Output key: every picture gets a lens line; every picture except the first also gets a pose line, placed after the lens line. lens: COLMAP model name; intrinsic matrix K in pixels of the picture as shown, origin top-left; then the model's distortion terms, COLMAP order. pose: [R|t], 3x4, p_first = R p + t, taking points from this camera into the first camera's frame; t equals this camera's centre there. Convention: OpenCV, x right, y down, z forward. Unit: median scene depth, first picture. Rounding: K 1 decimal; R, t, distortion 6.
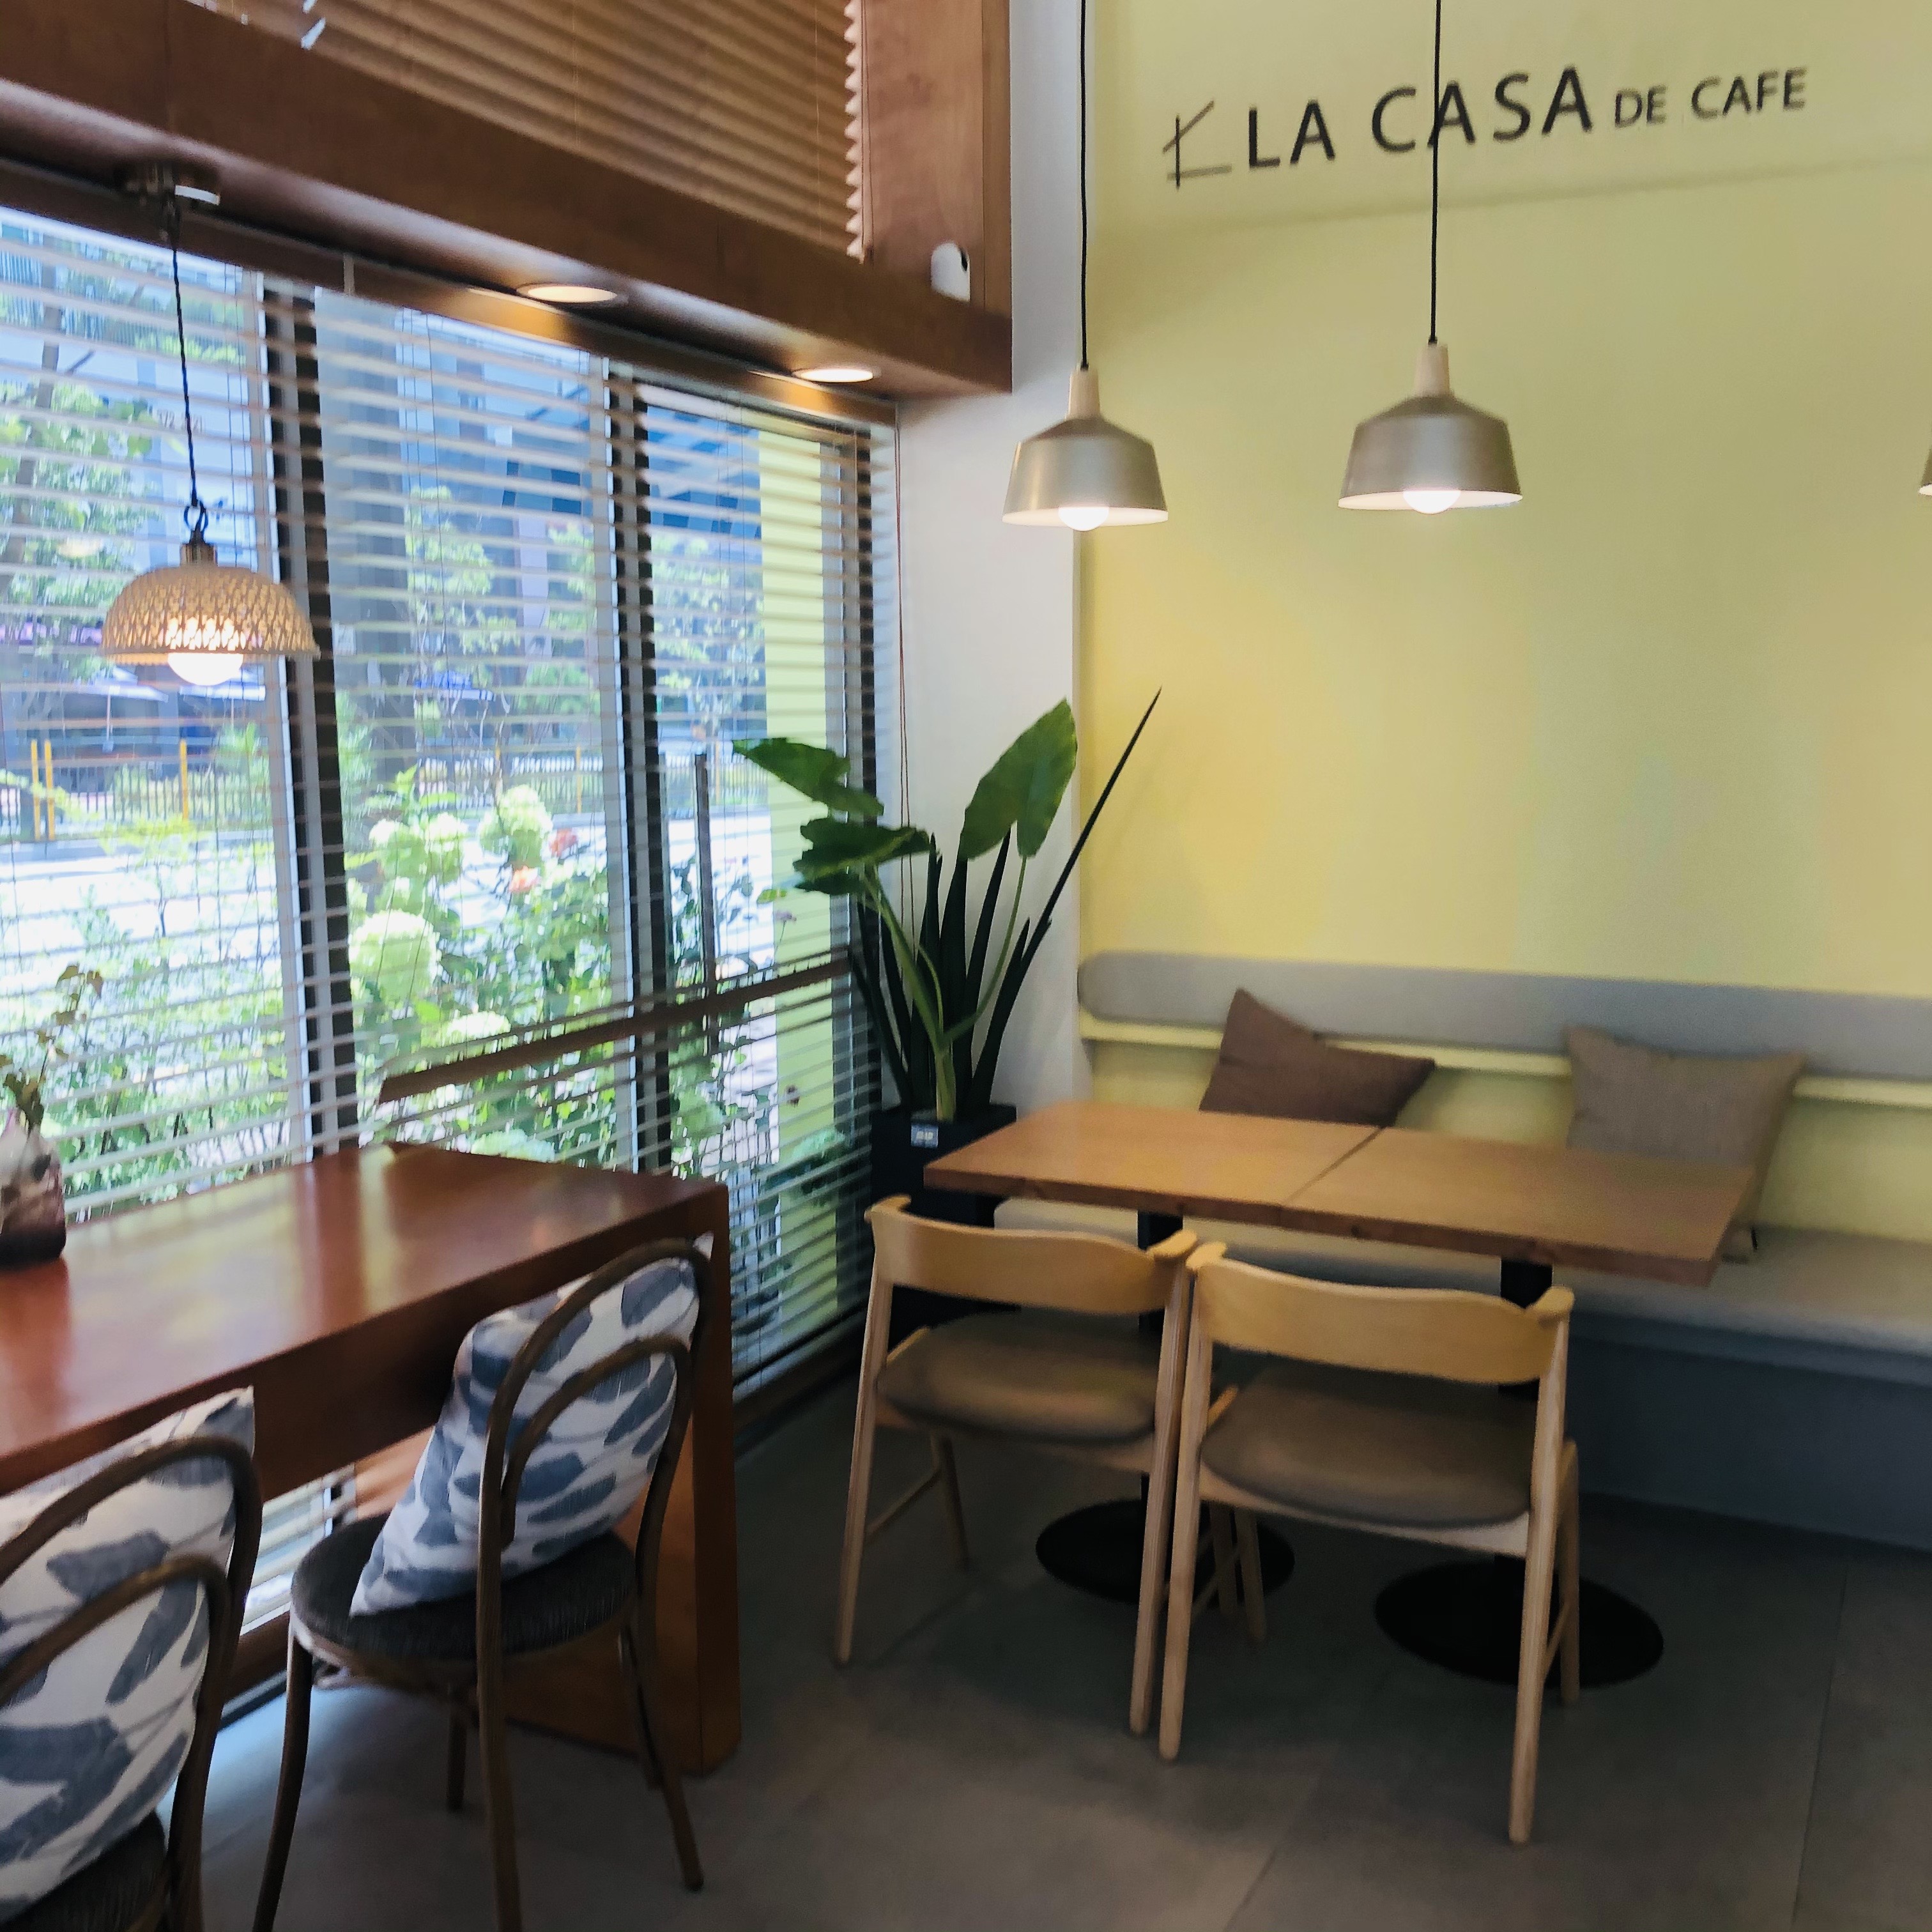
lens RADIAL K [[2023.2, 0, 975.0], [0, 2023.2, 1097.7], [0, 0, 1]] dist [0.054692, -0.149580]
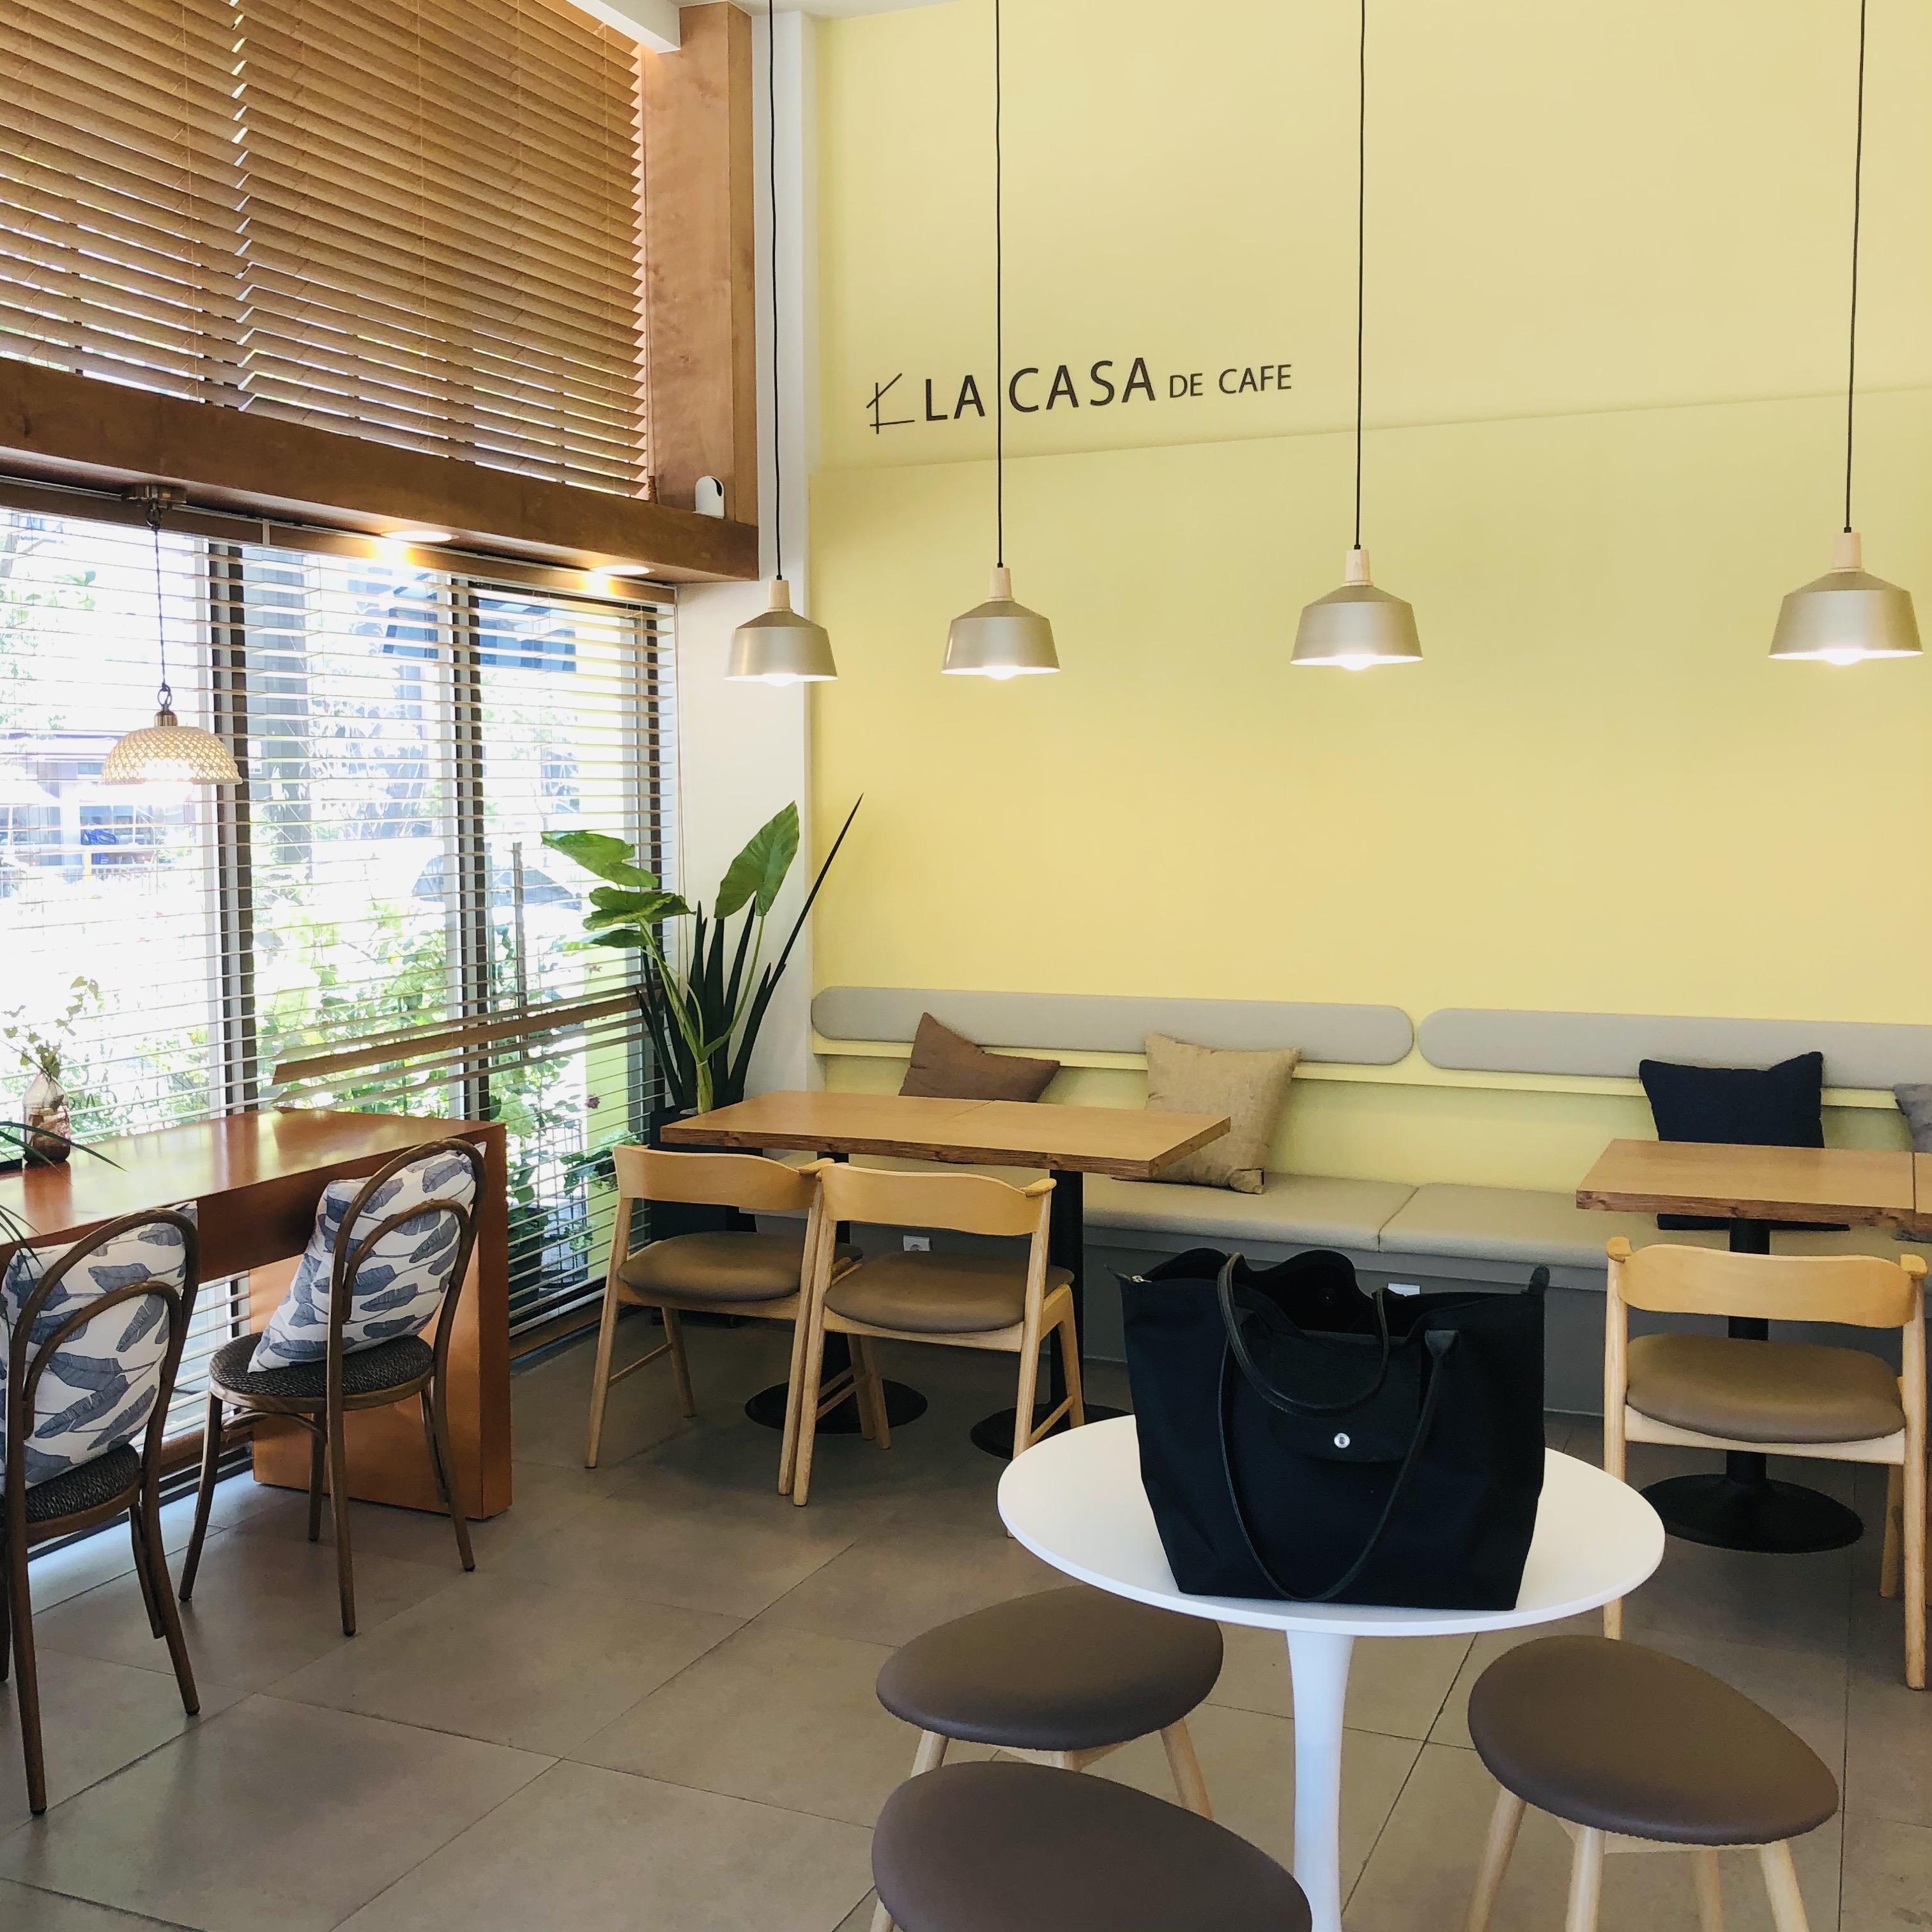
lens RADIAL K [[2102.2, 0, 954.3], [0, 2102.2, 945.1], [0, 0, 1]] dist [0.118574, -0.382448]
pose [[0.999593, -0.013342, 0.025218, 0.155973], [0.016342, 0.992302, -0.122756, 0.099124], [-0.023386, 0.123118, 0.992116, -0.525589]]
